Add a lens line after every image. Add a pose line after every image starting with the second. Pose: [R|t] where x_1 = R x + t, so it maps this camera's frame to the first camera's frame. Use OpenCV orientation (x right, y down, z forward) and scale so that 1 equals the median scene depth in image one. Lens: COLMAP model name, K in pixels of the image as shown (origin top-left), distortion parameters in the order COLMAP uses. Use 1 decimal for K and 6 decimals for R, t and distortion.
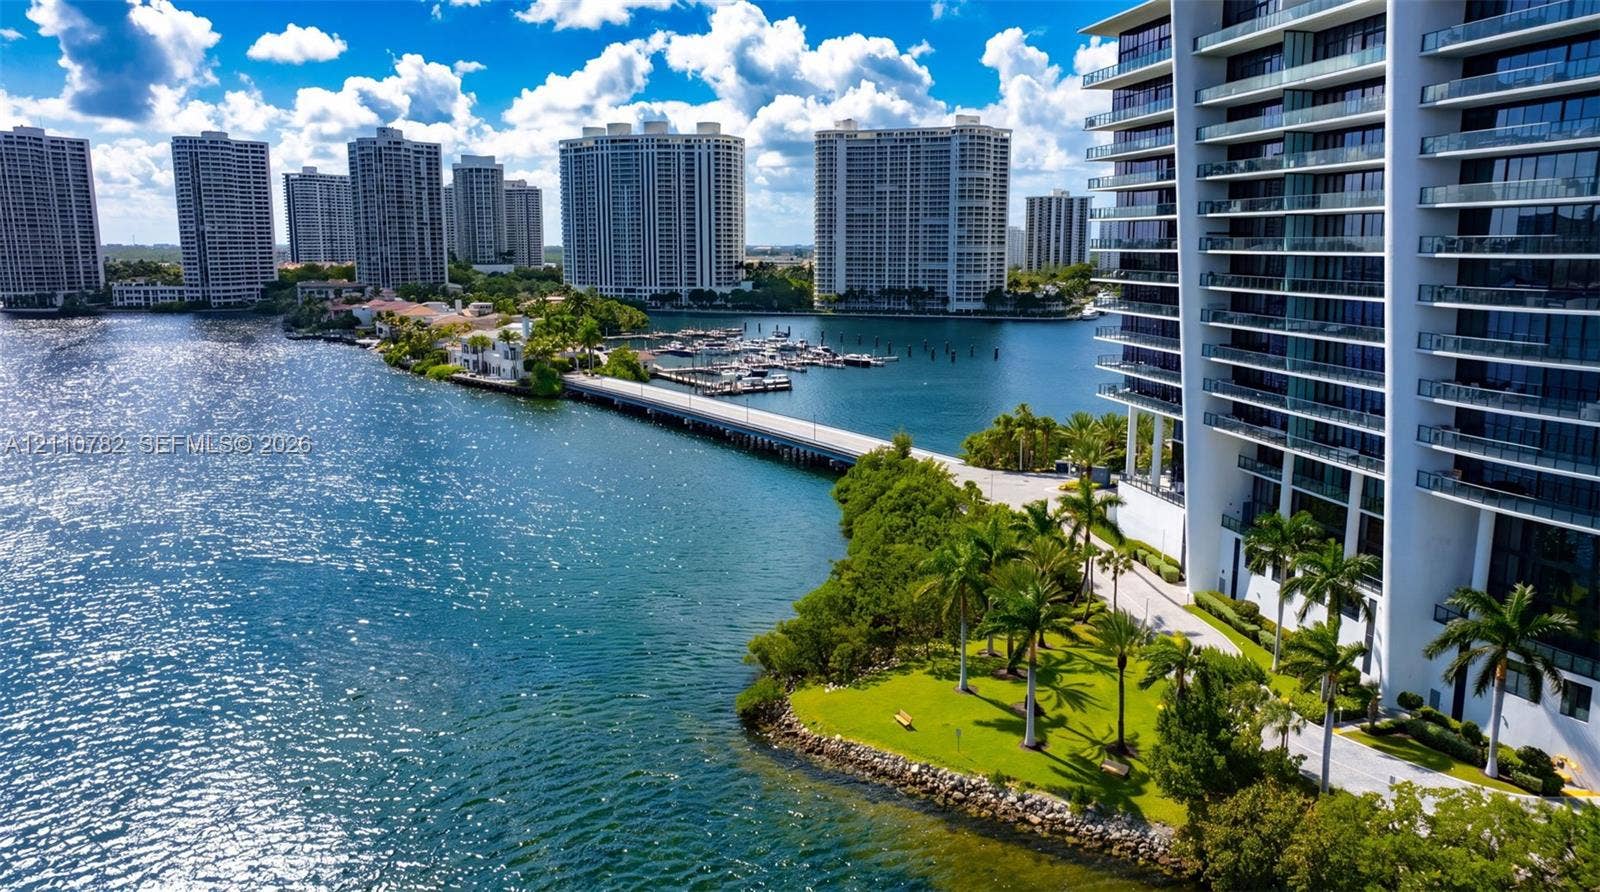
lens RADIAL K [[1136.6, 0, 800.0], [0, 1136.6, 446.0], [0, 0, 1]] dist [-0.007096, -0.004181]
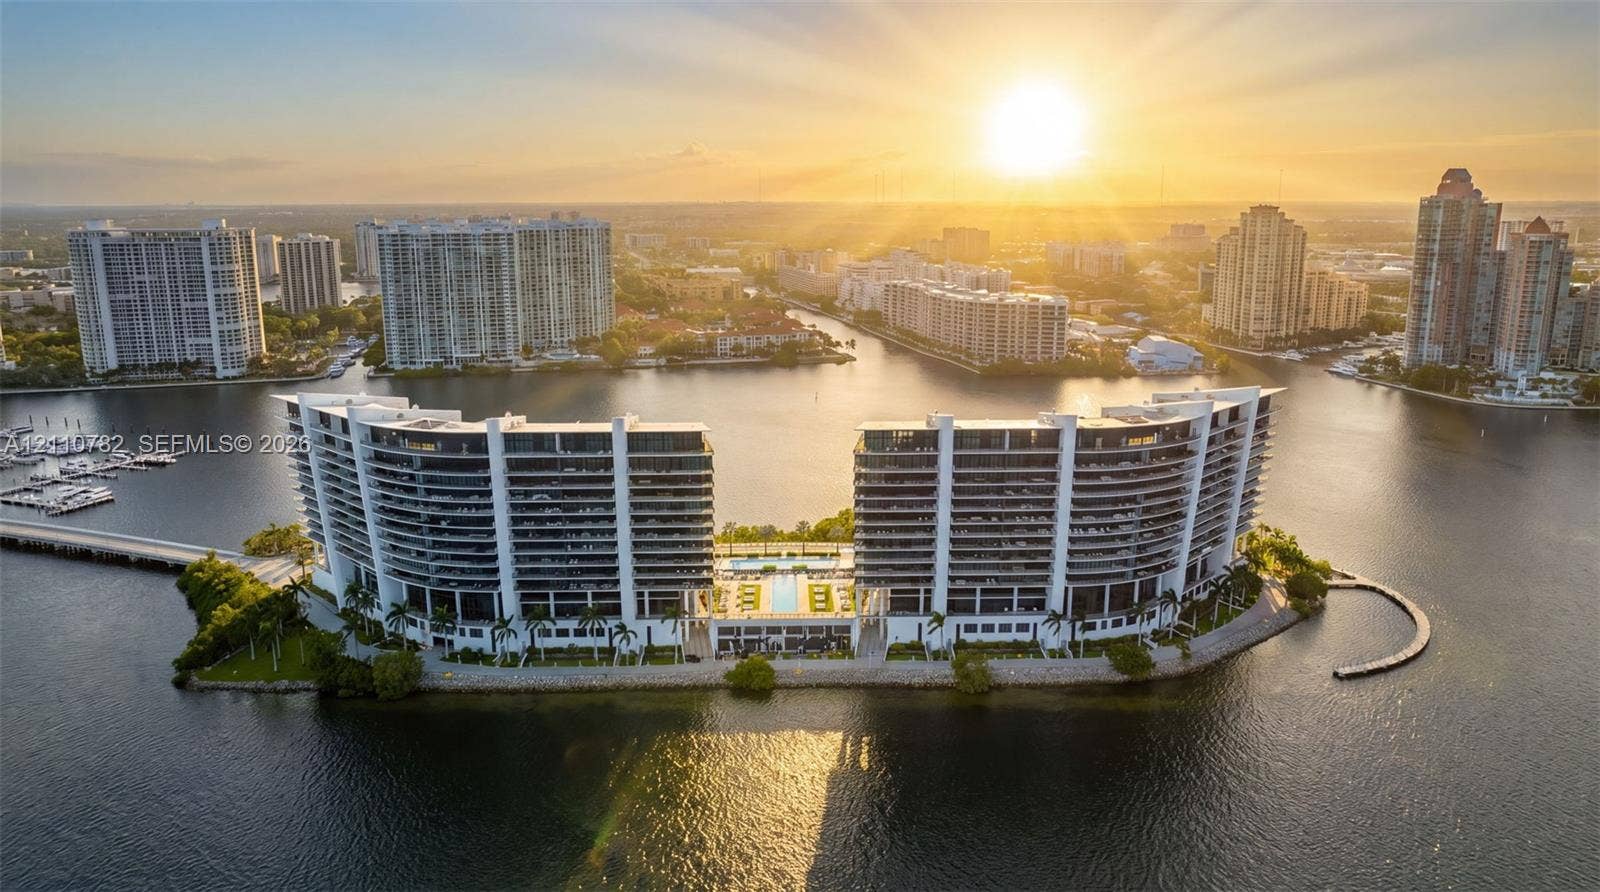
lens RADIAL K [[1136.6, 0, 800.0], [0, 1136.6, 446.0], [0, 0, 1]] dist [-0.007096, -0.004181]
pose [[0.821540, -0.118382, 0.557725, -0.043457], [0.098946, 0.992967, 0.065016, -0.063143], [-0.561499, 0.001771, 0.827475, -0.364772]]
